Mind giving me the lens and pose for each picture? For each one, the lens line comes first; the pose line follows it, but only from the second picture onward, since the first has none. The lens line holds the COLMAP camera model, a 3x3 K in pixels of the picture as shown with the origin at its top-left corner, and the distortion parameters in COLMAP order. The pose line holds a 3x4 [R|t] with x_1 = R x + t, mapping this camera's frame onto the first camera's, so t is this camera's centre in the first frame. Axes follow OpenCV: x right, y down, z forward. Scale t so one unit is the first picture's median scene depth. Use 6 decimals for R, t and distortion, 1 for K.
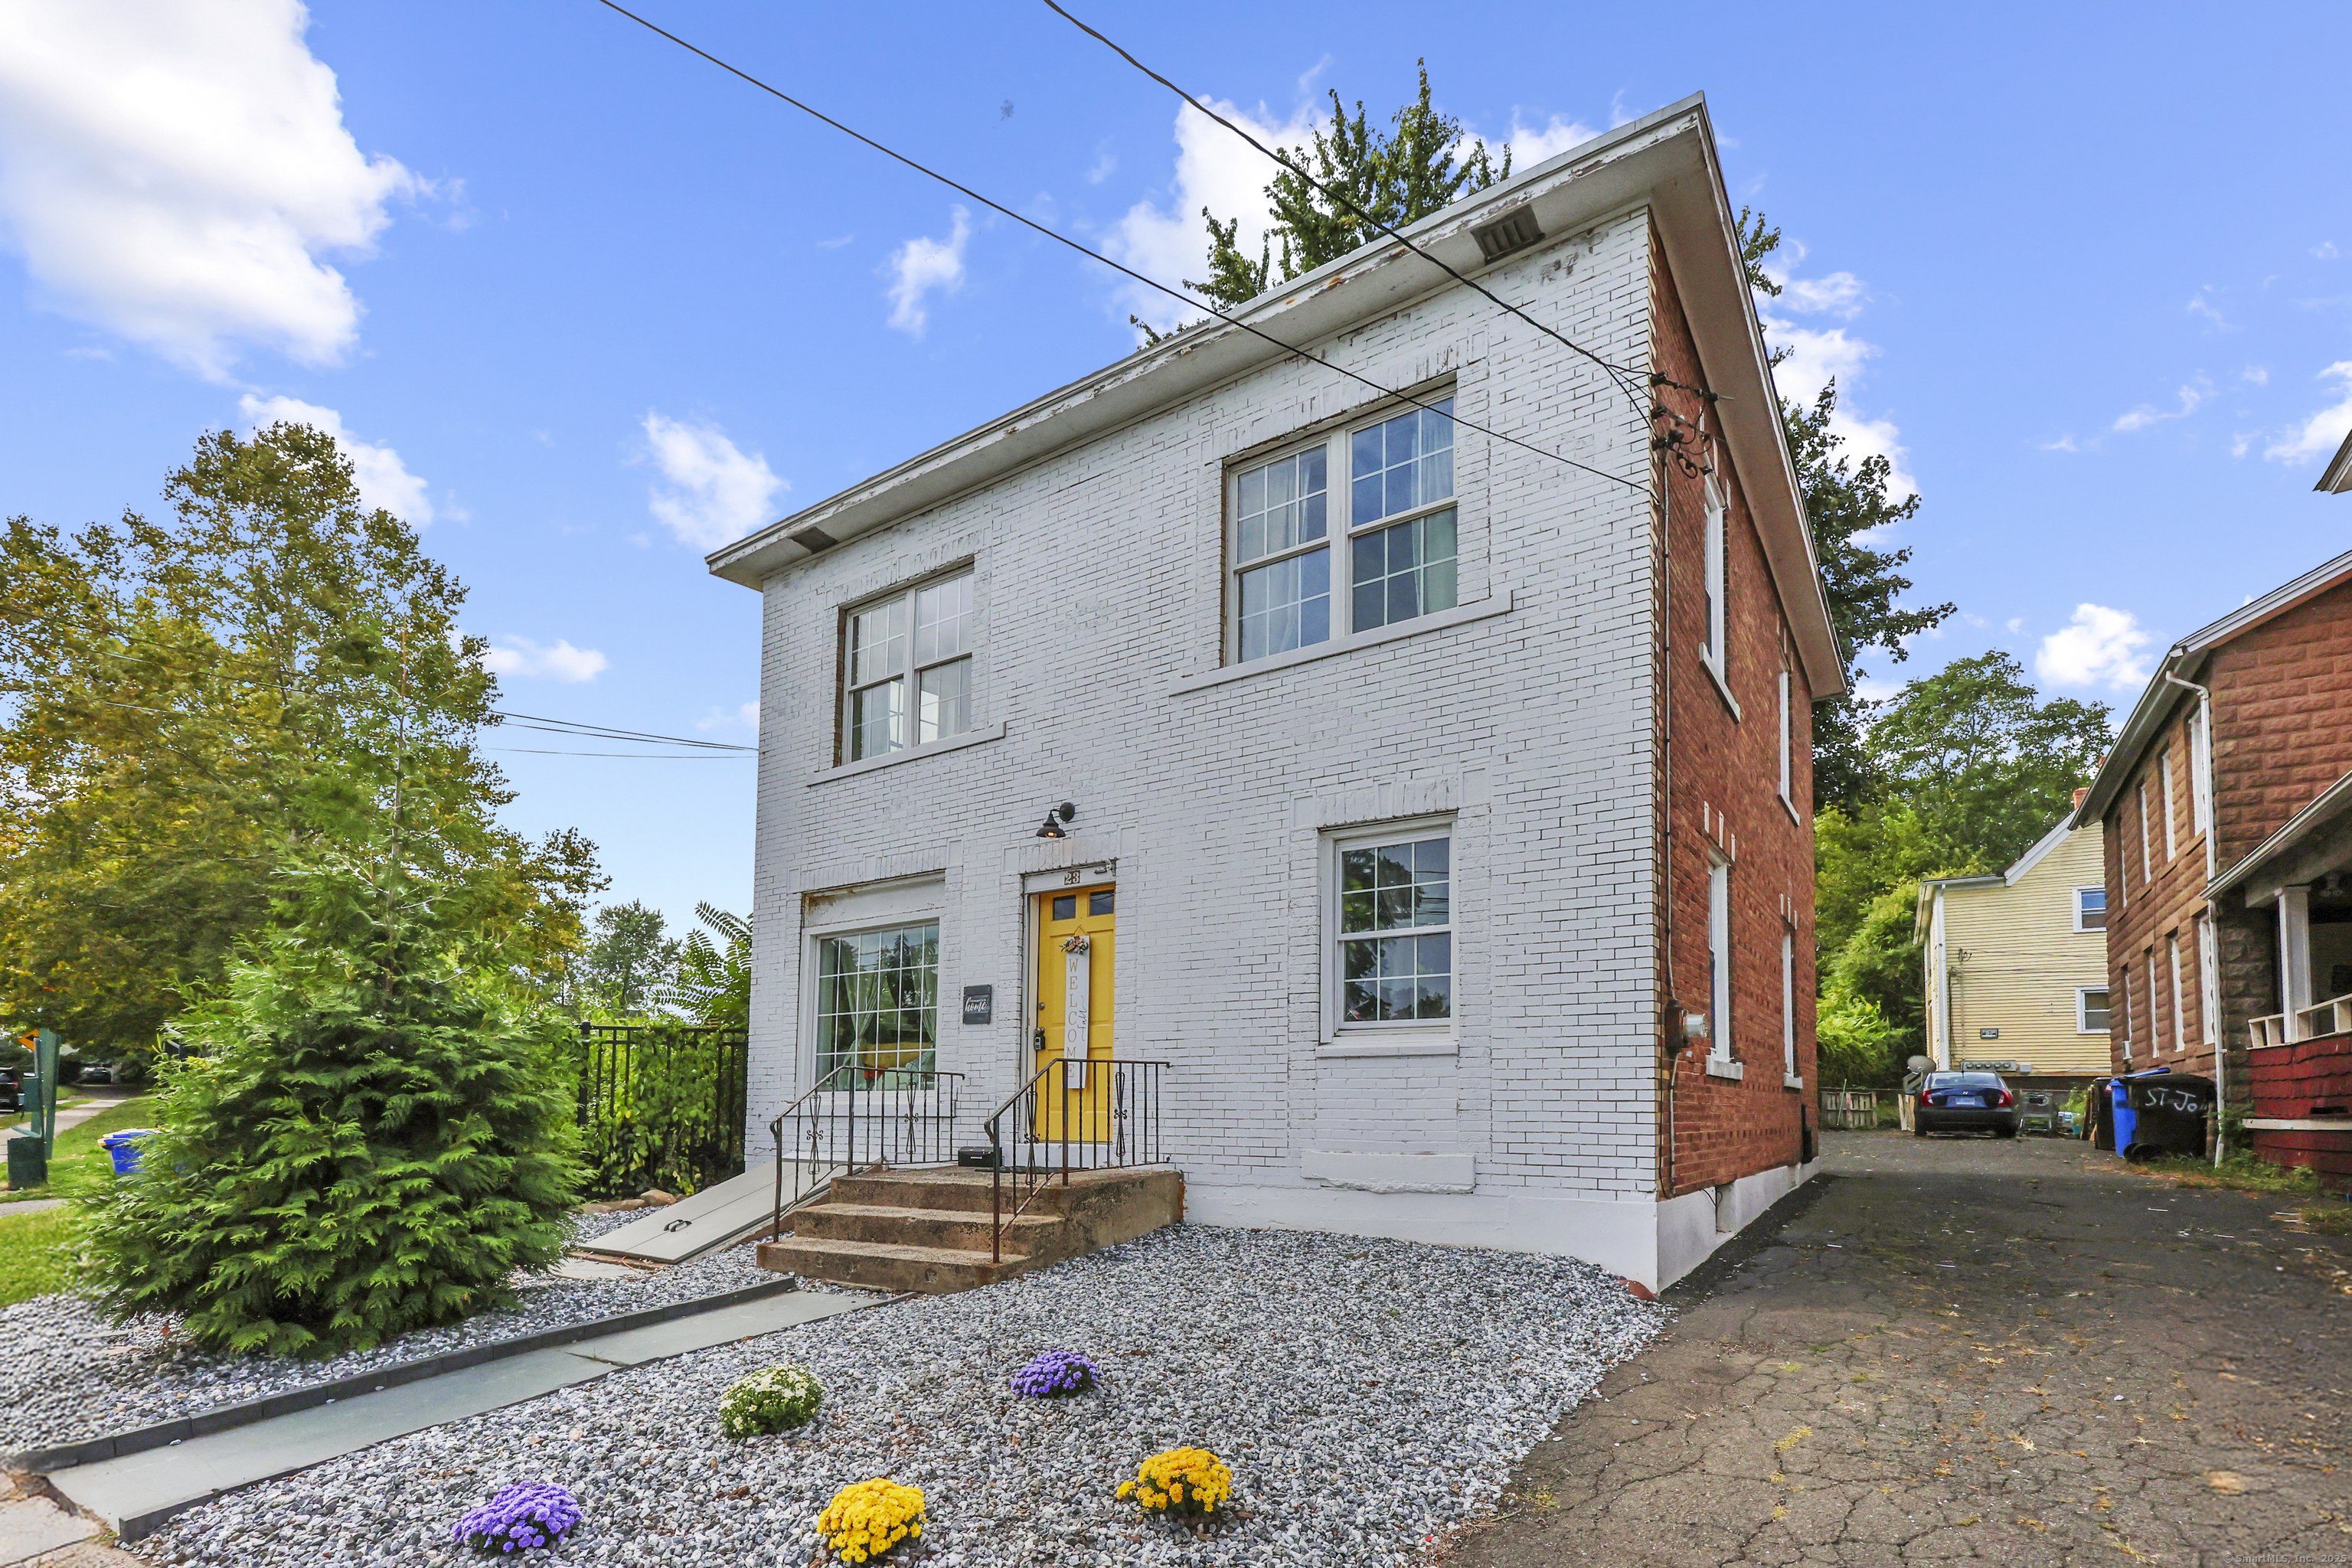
lens RADIAL K [[1077.7, 0, 1174.3], [0, 1077.7, 810.4], [0, 0, 1]] dist [-0.001856, -0.000082]
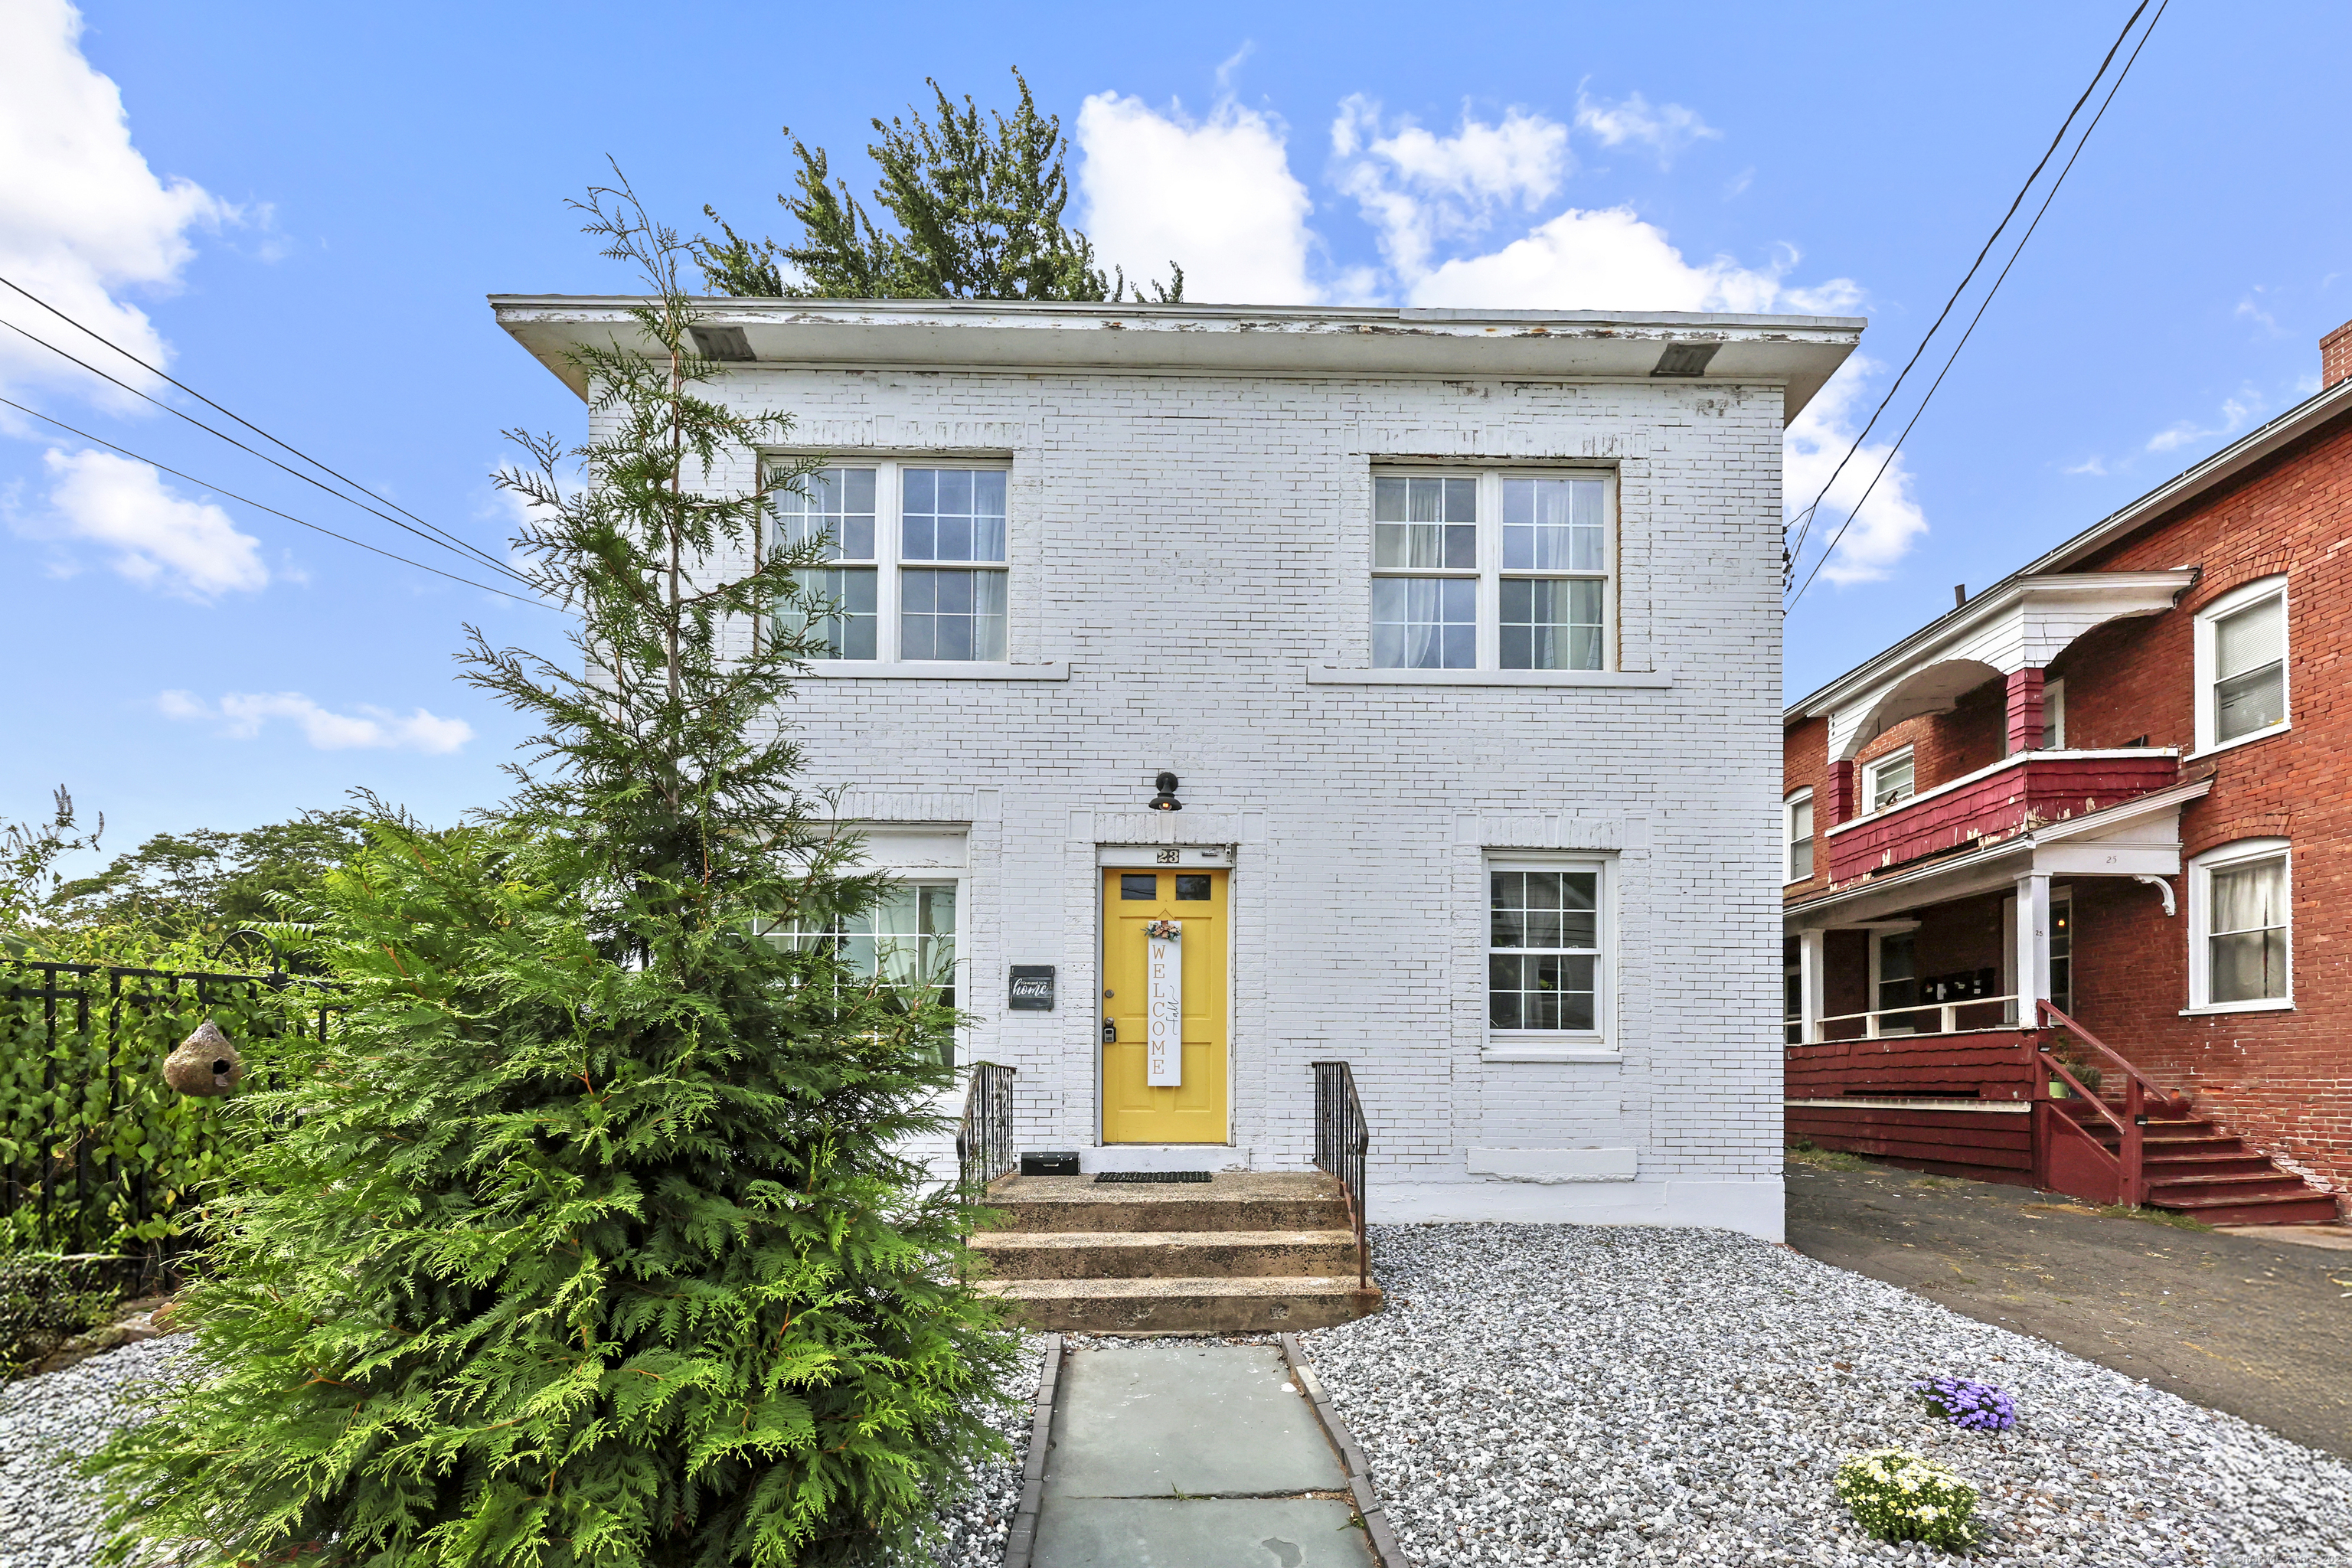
lens RADIAL K [[978.9, 0, 1201.0], [0, 978.9, 889.5], [0, 0, 1]] dist [-0.006810, -0.000176]
pose [[0.818258, 0.112073, 0.563821, -0.591267], [-0.155139, 0.987471, 0.028866, 0.068904], [-0.553521, -0.111090, 0.825393, 0.337078]]
